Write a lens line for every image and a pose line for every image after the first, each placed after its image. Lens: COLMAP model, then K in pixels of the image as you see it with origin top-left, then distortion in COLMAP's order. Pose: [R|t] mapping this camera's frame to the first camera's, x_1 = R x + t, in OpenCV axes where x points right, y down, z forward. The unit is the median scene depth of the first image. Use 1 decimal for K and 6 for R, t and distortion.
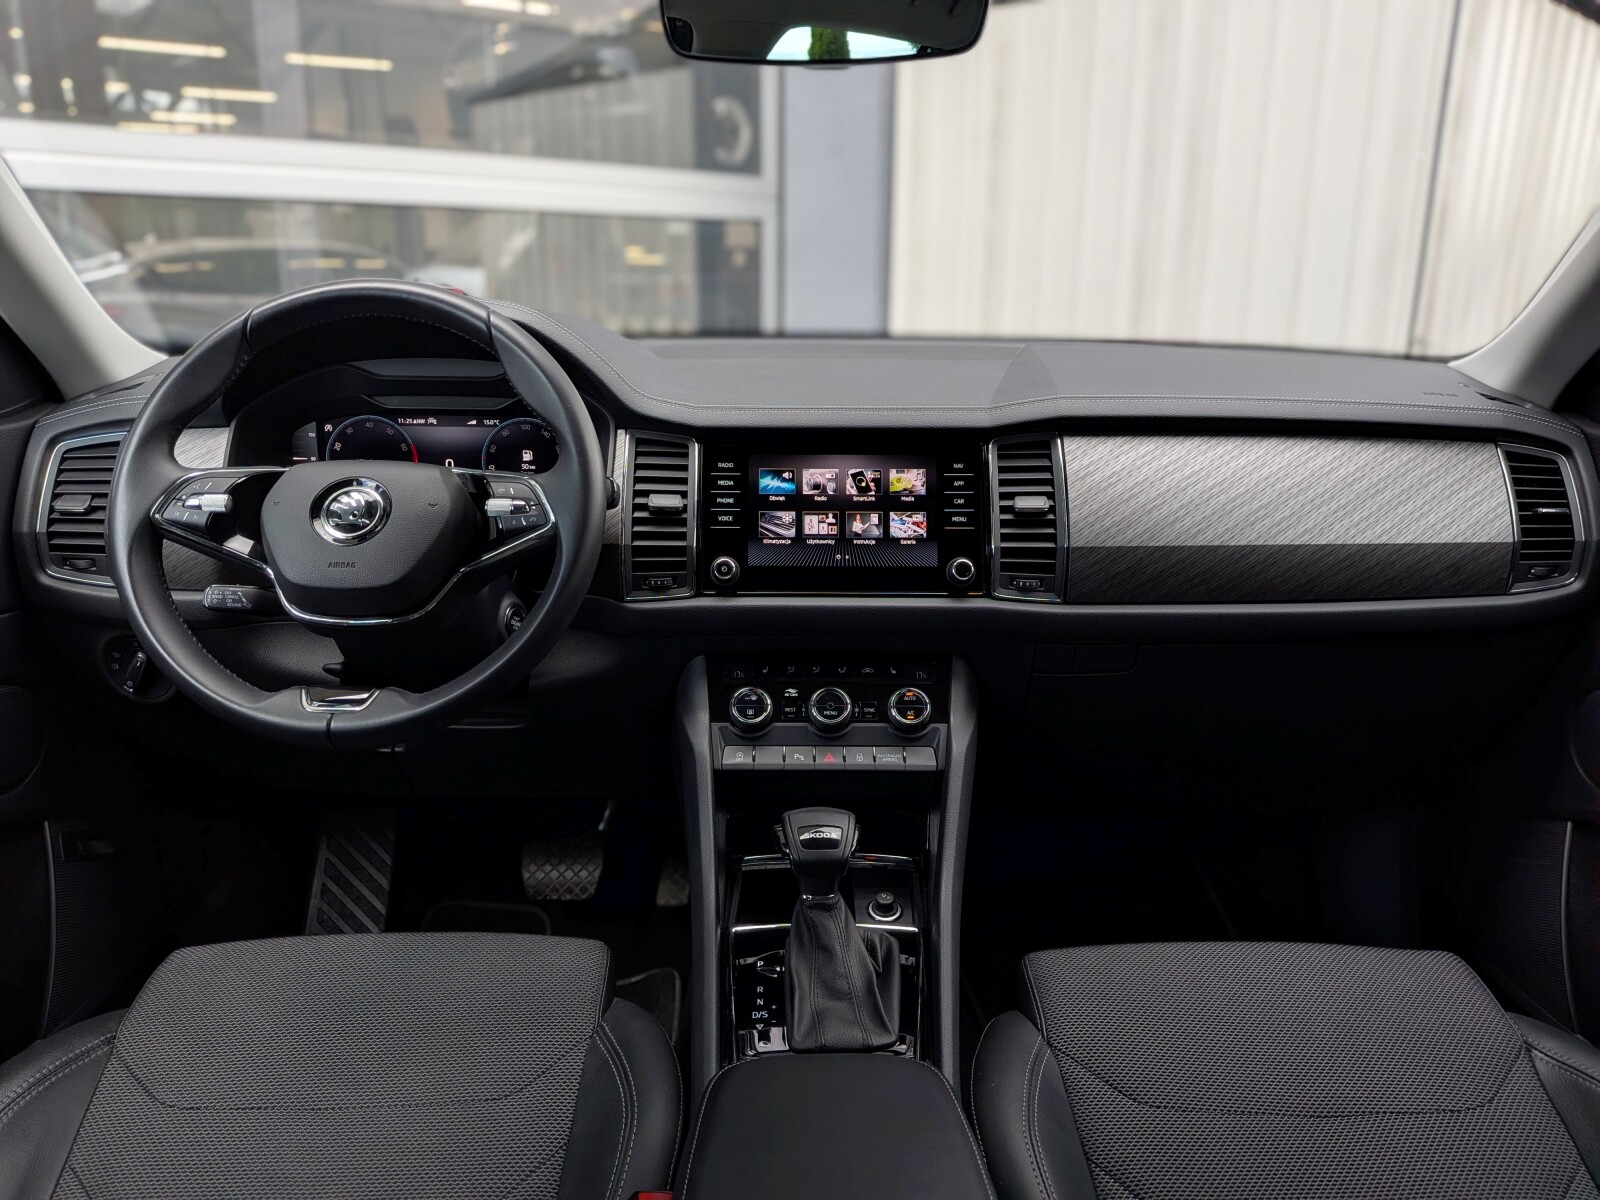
lens RADIAL K [[1165.3, 0, 809.6], [0, 1165.3, 597.3], [0, 0, 1]] dist [0.071521, -0.136707]
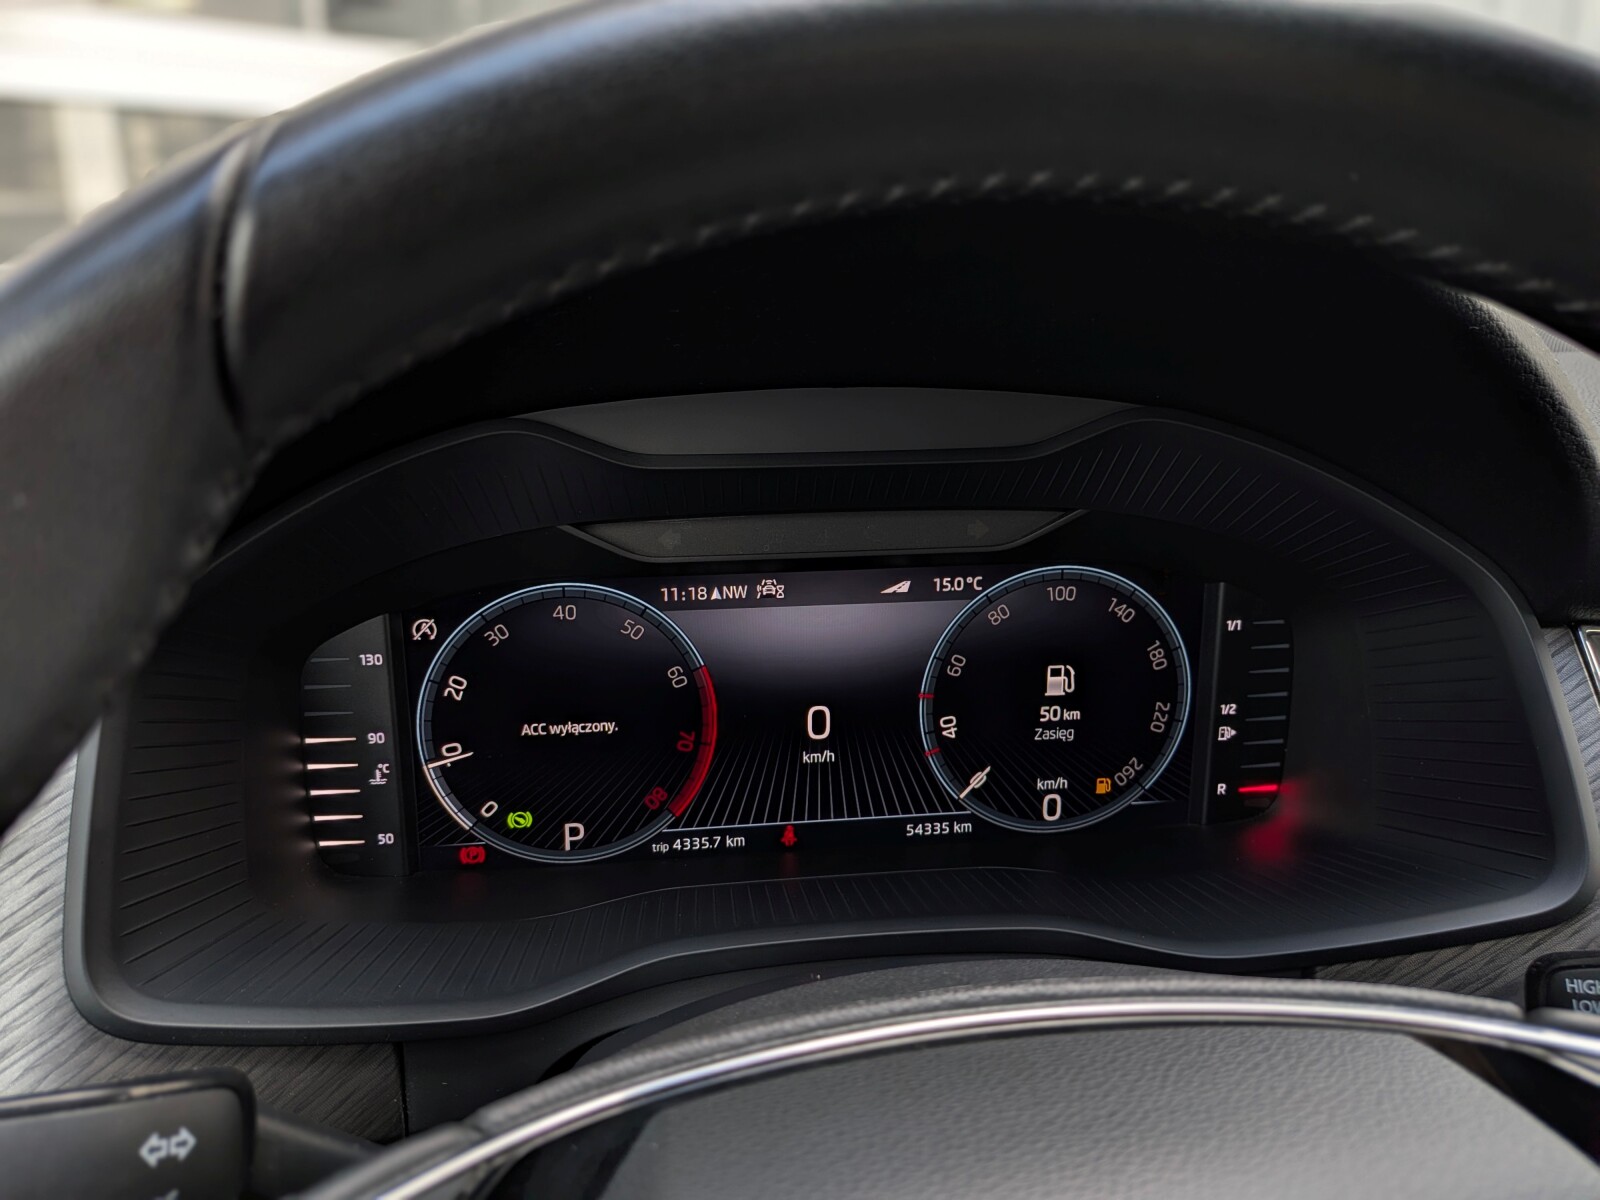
lens RADIAL K [[1165.3, 0, 764.4], [0, 1165.3, 566.7], [0, 0, 1]] dist [0.071521, -0.136707]
pose [[0.993677, -0.039706, 0.105017, -0.377975], [0.040680, 0.999147, -0.007145, -0.163793], [-0.104644, 0.011372, 0.994445, 0.745168]]
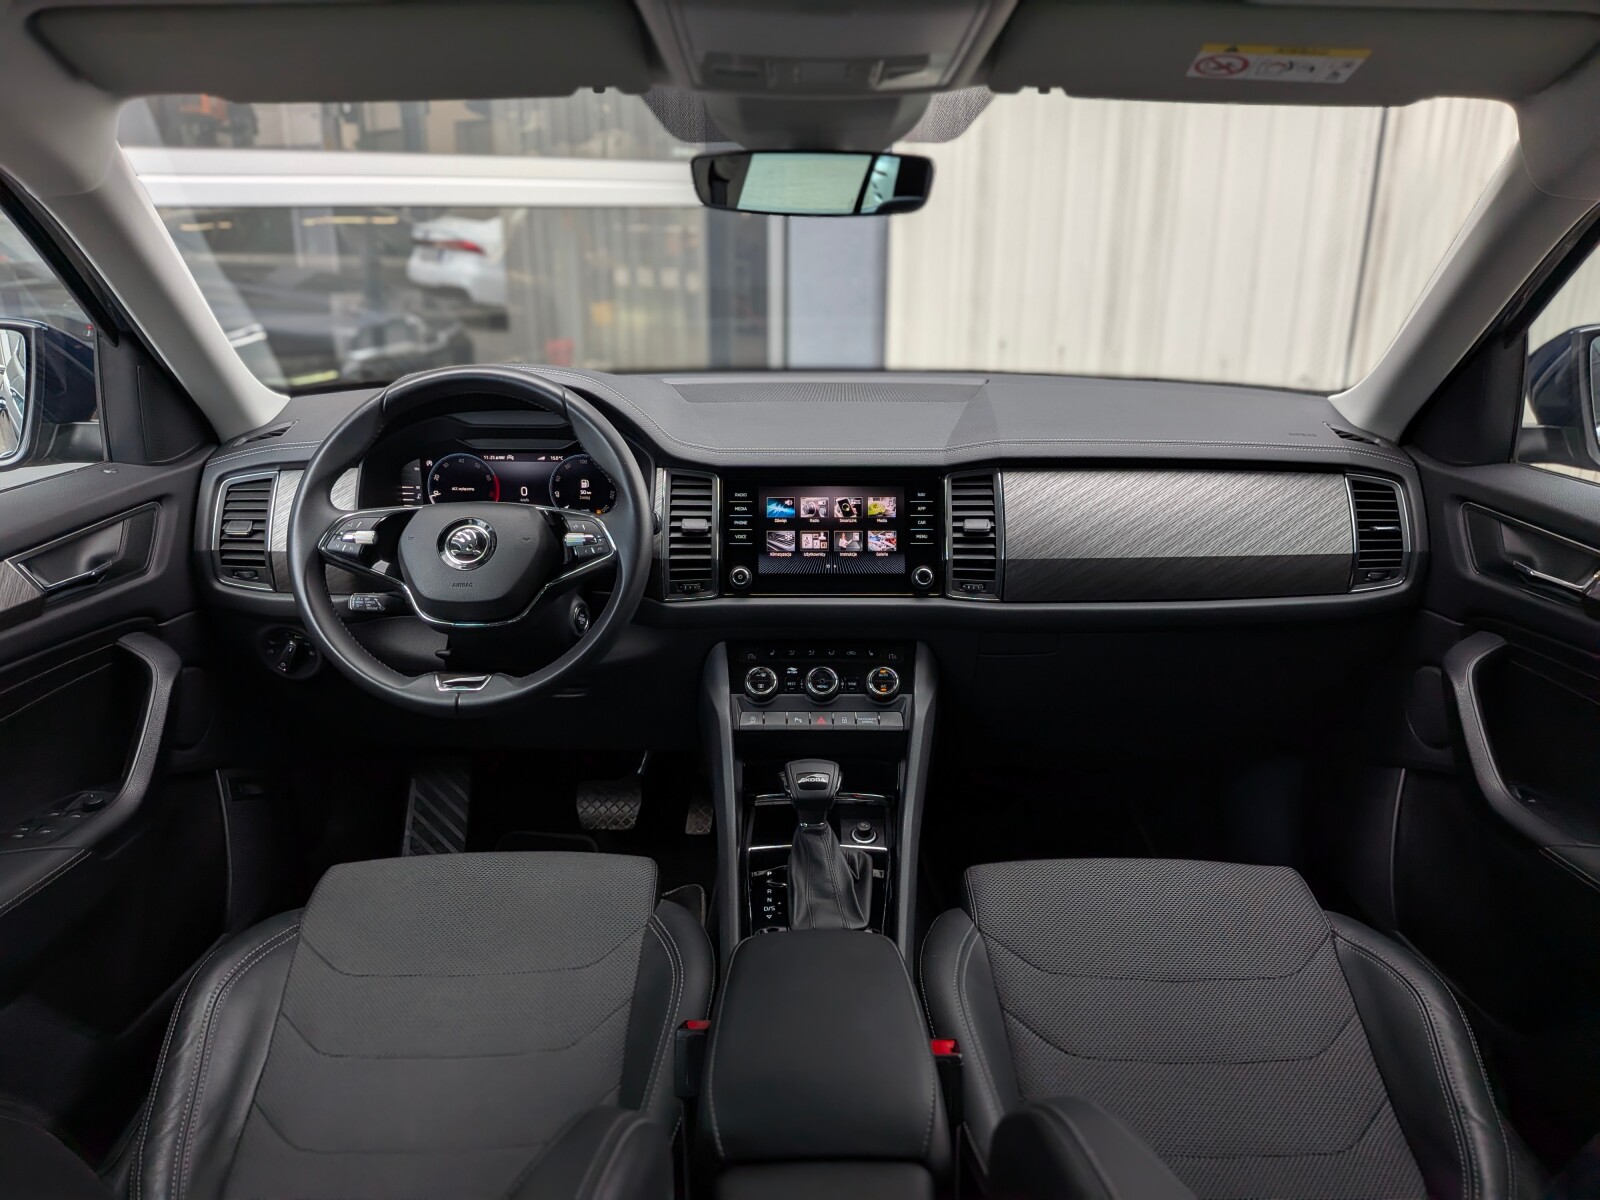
lens RADIAL K [[1165.3, 0, 807.4], [0, 1165.3, 598.8], [0, 0, 1]] dist [0.071521, -0.136707]
pose [[0.999955, -0.002848, -0.009031, 0.013228], [0.003323, 0.998586, 0.053062, -0.067227], [0.008867, -0.053090, 0.998550, -0.294270]]
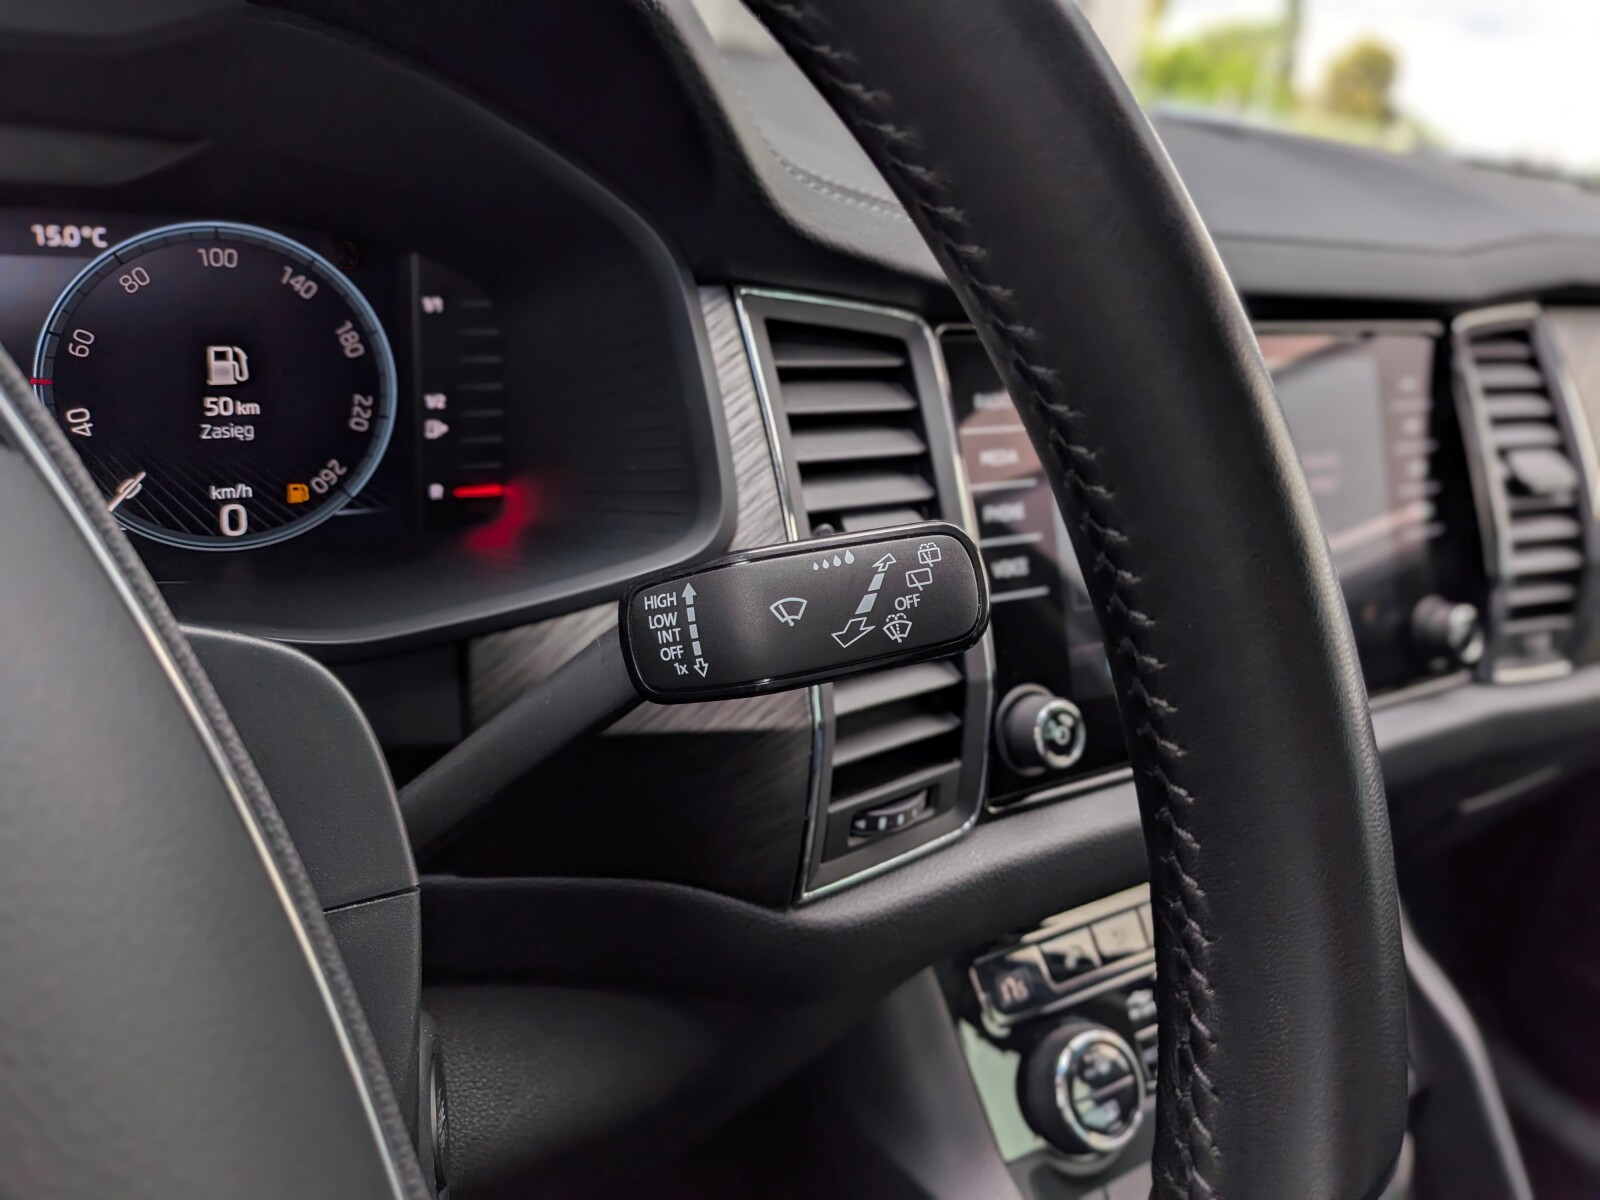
lens RADIAL K [[1165.3, 0, 810.6], [0, 1165.3, 539.4], [0, 0, 1]] dist [0.071521, -0.136707]
pose [[0.852530, -0.091218, 0.514657, -0.289104], [0.041487, 0.993356, 0.107340, -0.112652], [-0.521029, -0.070159, 0.850651, 0.751480]]
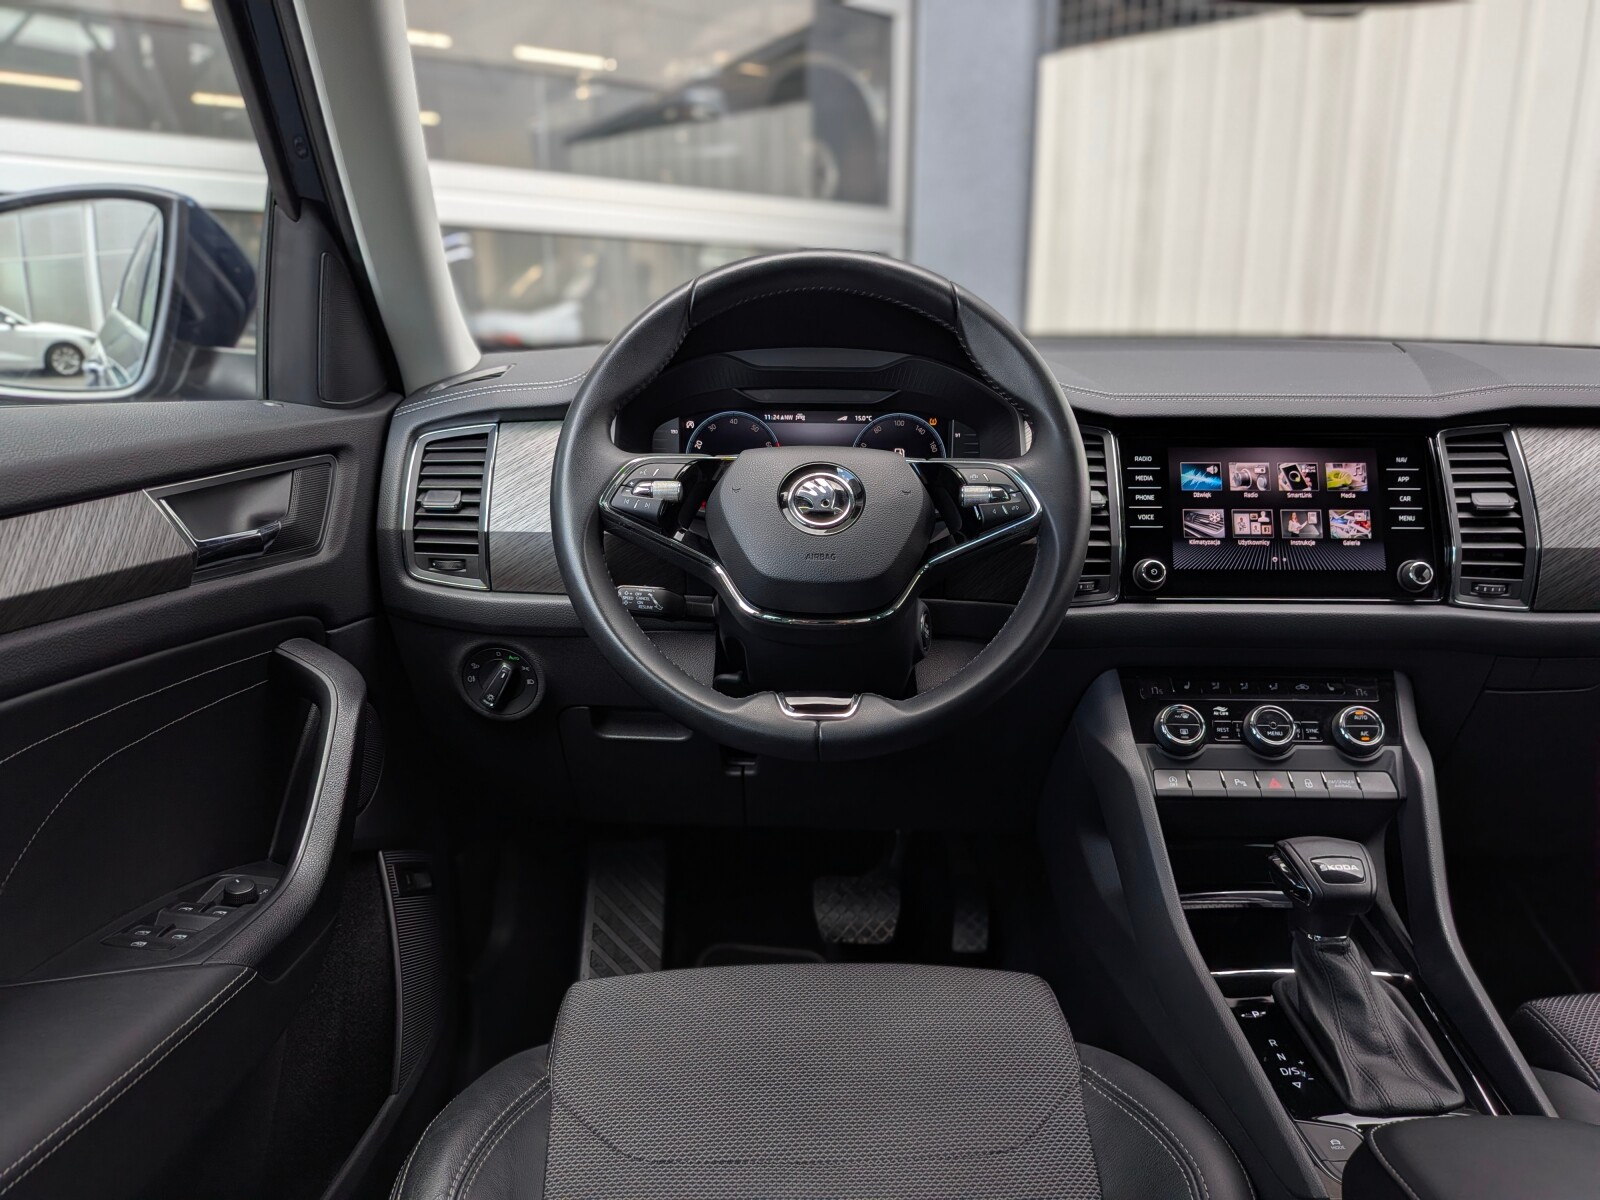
lens RADIAL K [[1165.3, 0, 802.2], [0, 1165.3, 601.1], [0, 0, 1]] dist [0.071521, -0.136707]
pose [[0.999867, 0.002096, -0.016167, -0.324906], [-0.002749, 0.999179, -0.040432, 0.035094], [0.016069, 0.040471, 0.999051, 0.088818]]
